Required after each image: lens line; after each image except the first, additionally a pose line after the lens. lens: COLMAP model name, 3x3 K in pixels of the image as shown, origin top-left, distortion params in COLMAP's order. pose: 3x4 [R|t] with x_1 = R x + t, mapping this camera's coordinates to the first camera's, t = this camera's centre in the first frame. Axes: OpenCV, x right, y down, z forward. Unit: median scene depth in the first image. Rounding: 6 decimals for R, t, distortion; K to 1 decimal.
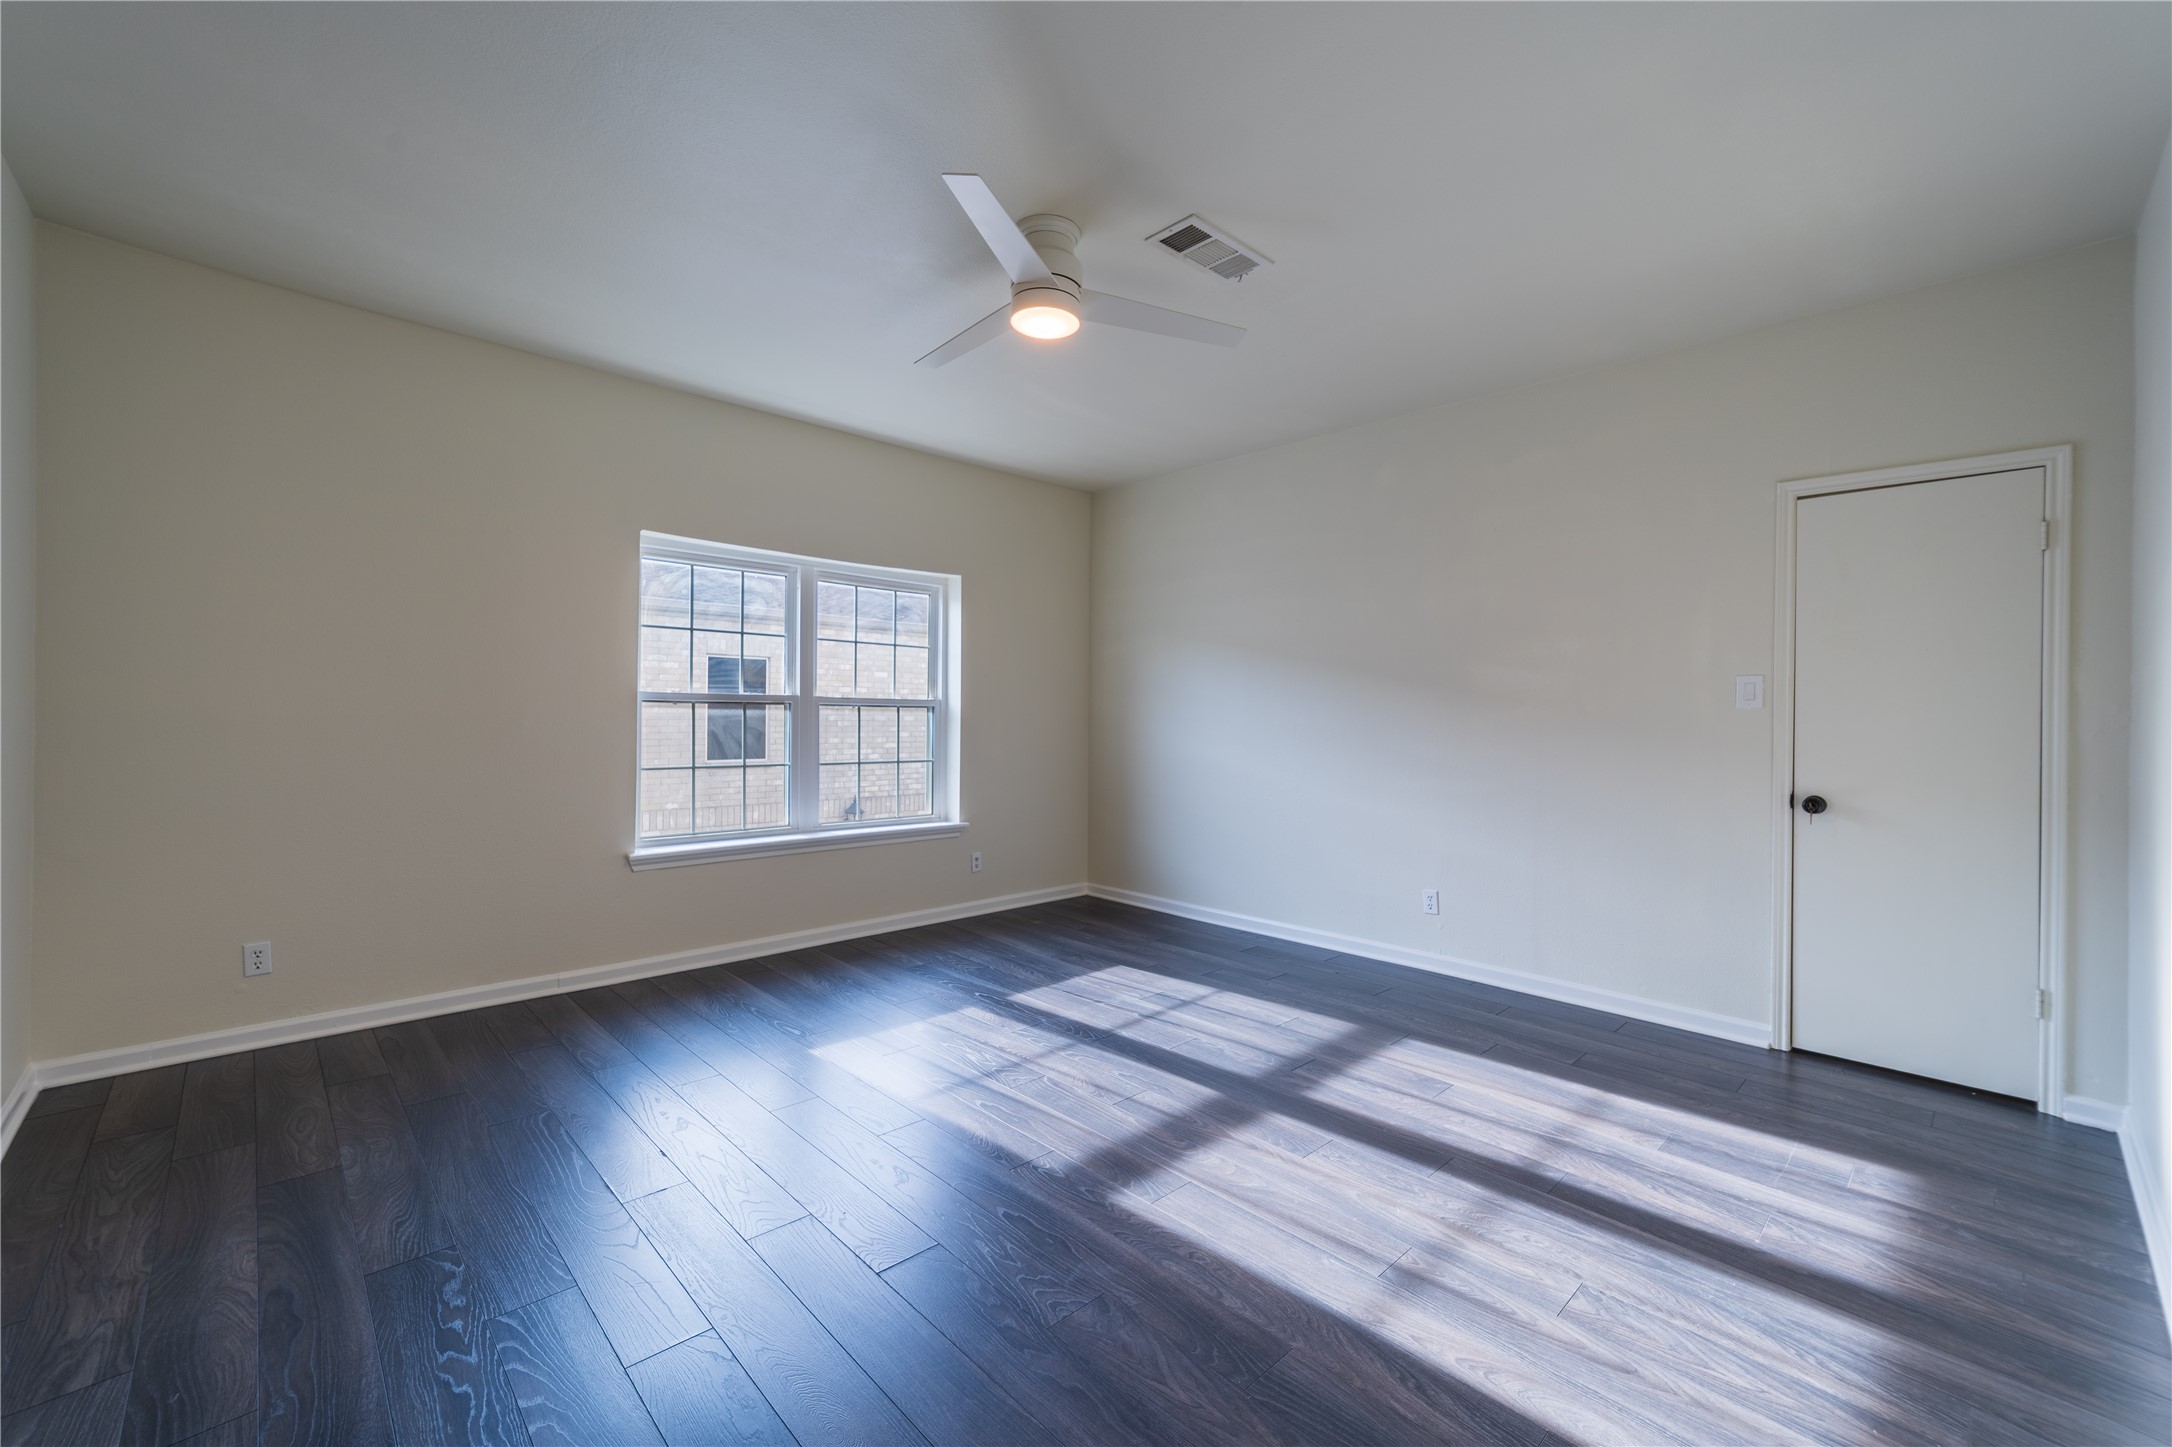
lens RADIAL K [[878.0, 0, 1086.8], [0, 878.0, 716.8], [0, 0, 1]] dist [0.003976, 0.000042]
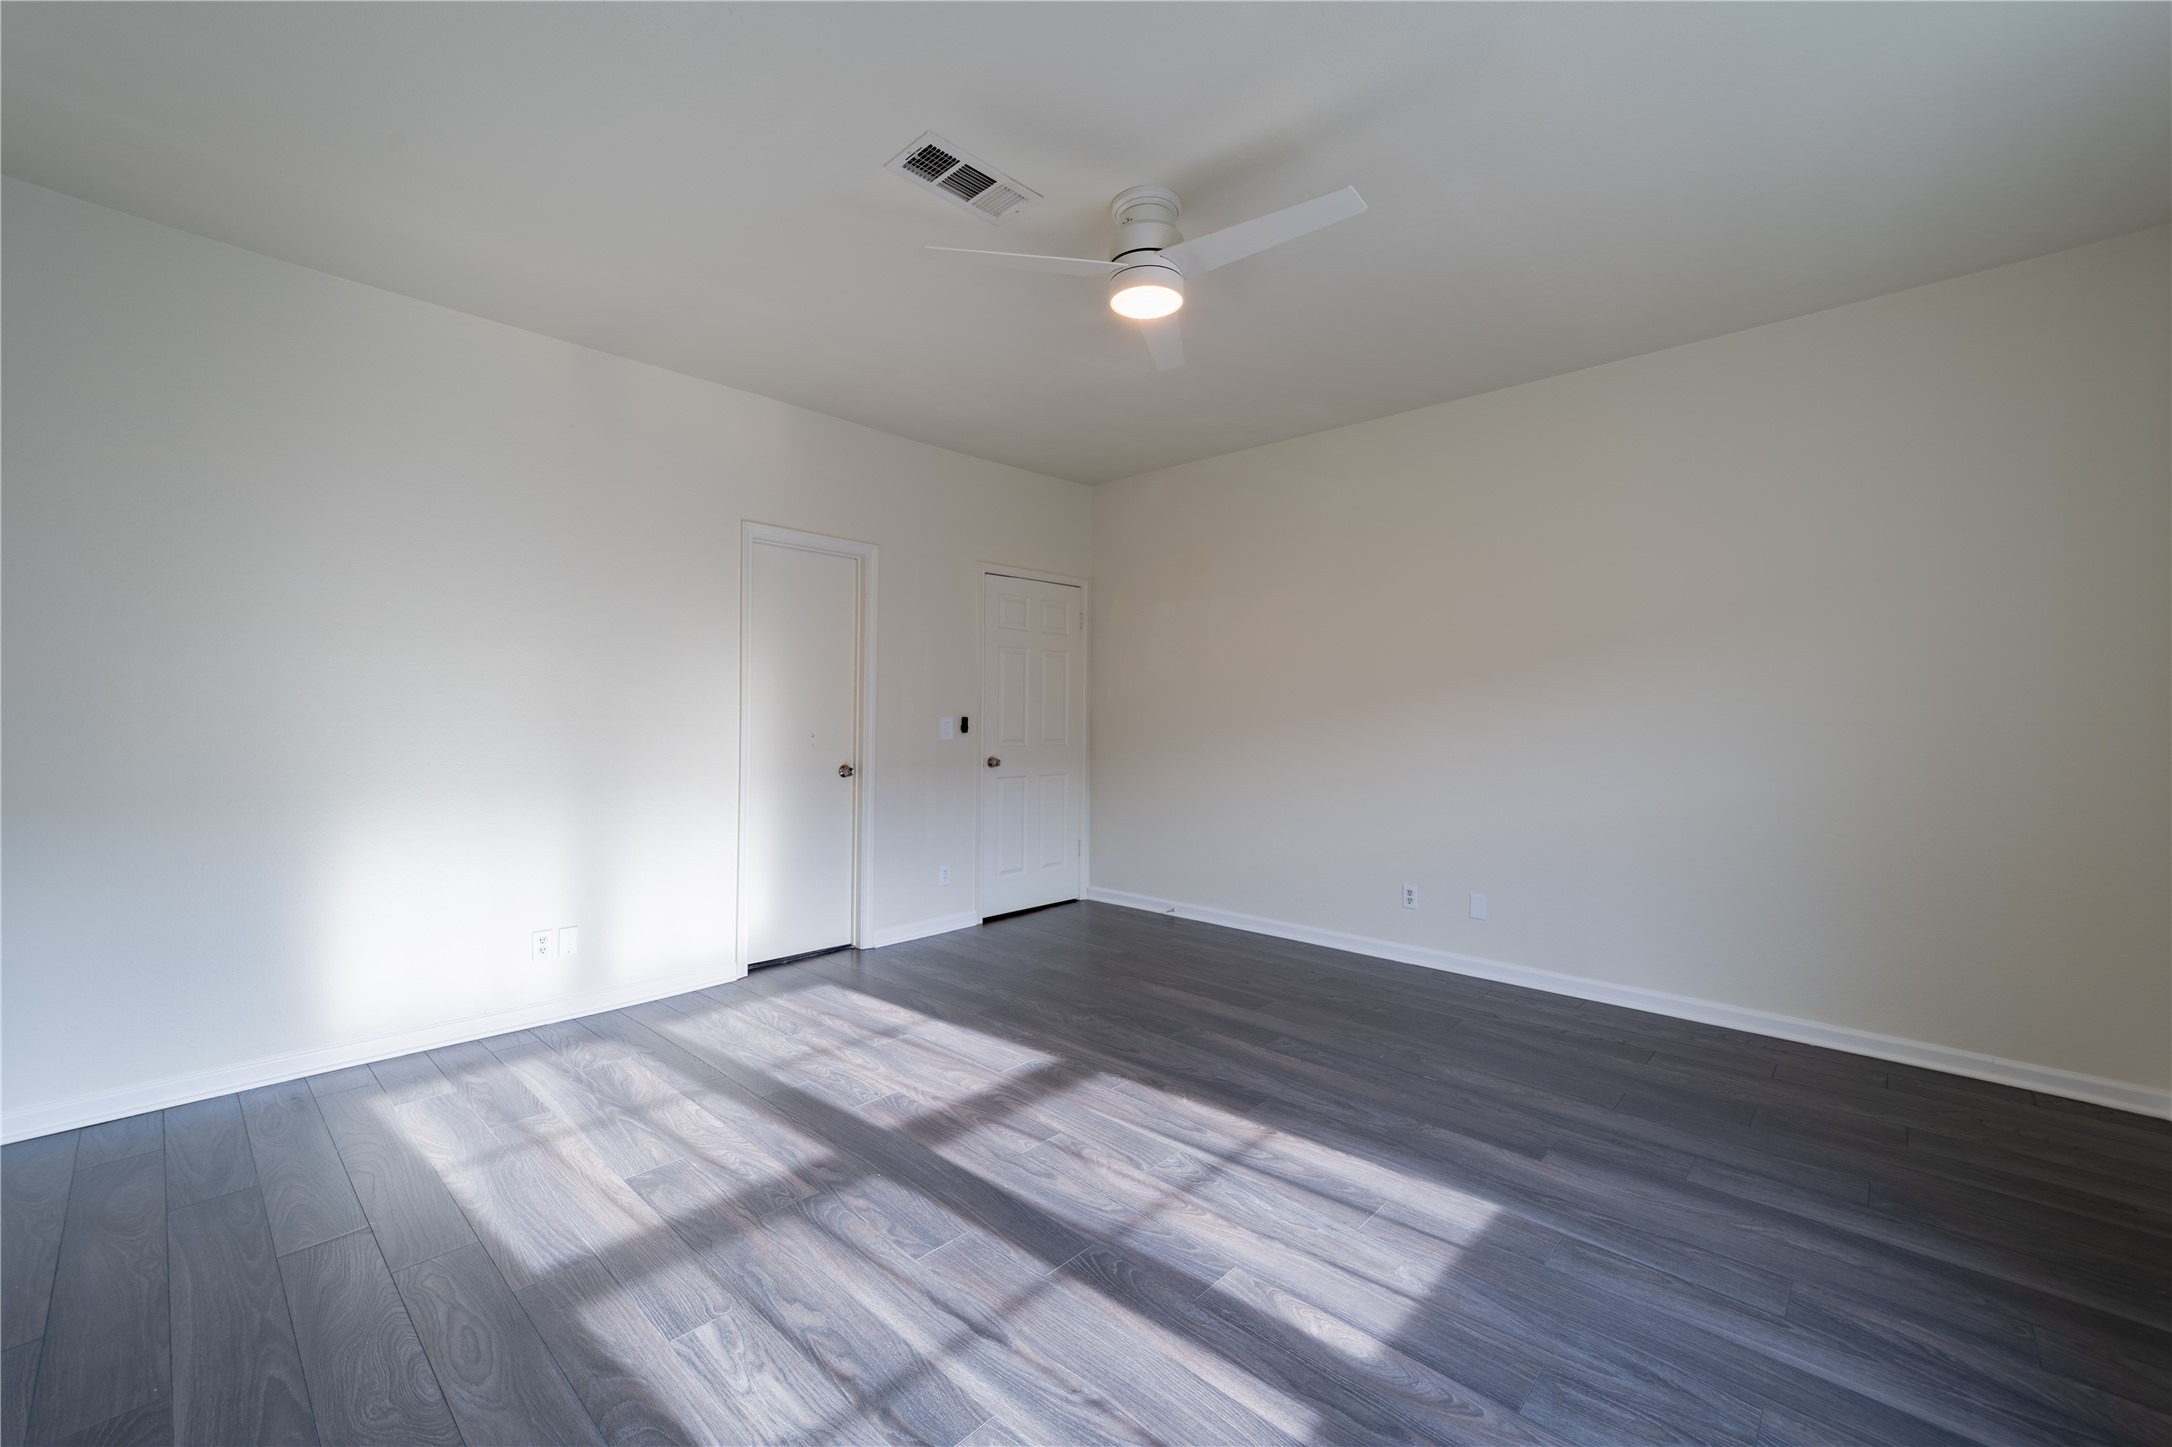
lens RADIAL K [[878.0, 0, 1087.7], [0, 878.0, 721.3], [0, 0, 1]] dist [0.003976, 0.000042]
pose [[-0.998051, -0.022283, -0.058290, 0.063942], [-0.022607, 0.999732, 0.004905, -0.001061], [0.058165, 0.006214, -0.998288, 1.900902]]
